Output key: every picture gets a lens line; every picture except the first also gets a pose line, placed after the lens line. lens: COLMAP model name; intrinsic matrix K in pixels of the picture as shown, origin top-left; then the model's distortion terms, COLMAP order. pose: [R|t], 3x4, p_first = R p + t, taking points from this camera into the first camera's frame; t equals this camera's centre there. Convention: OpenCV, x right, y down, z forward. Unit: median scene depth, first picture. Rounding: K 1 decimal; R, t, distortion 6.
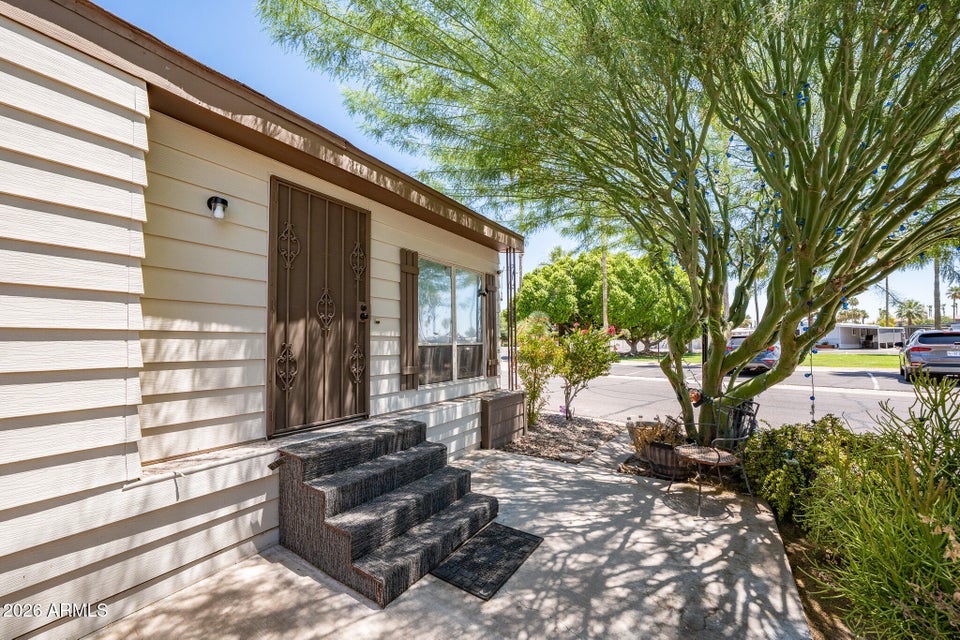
lens RADIAL K [[361.2, 0, 479.2], [0, 361.2, 326.3], [0, 0, 1]] dist [-0.001169, -0.000099]
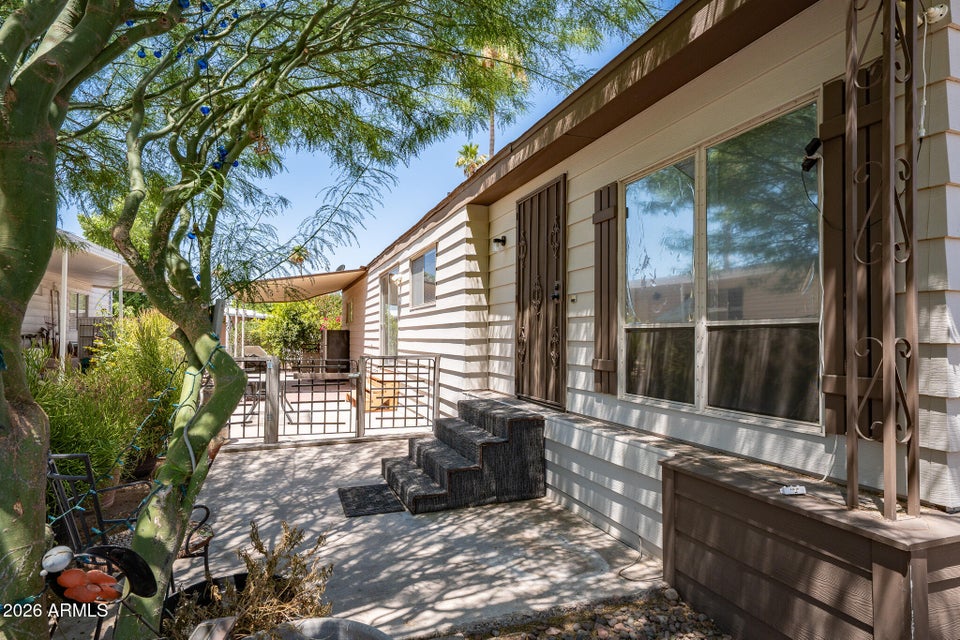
lens RADIAL K [[503.4, 0, 488.5], [0, 503.4, 322.5], [0, 0, 1]] dist [0.002724, -0.001160]
pose [[-0.568053, -0.016638, -0.822824, 0.775202], [0.040598, 0.998012, -0.048208, 0.086442], [0.821990, -0.060790, -0.566248, 1.487928]]
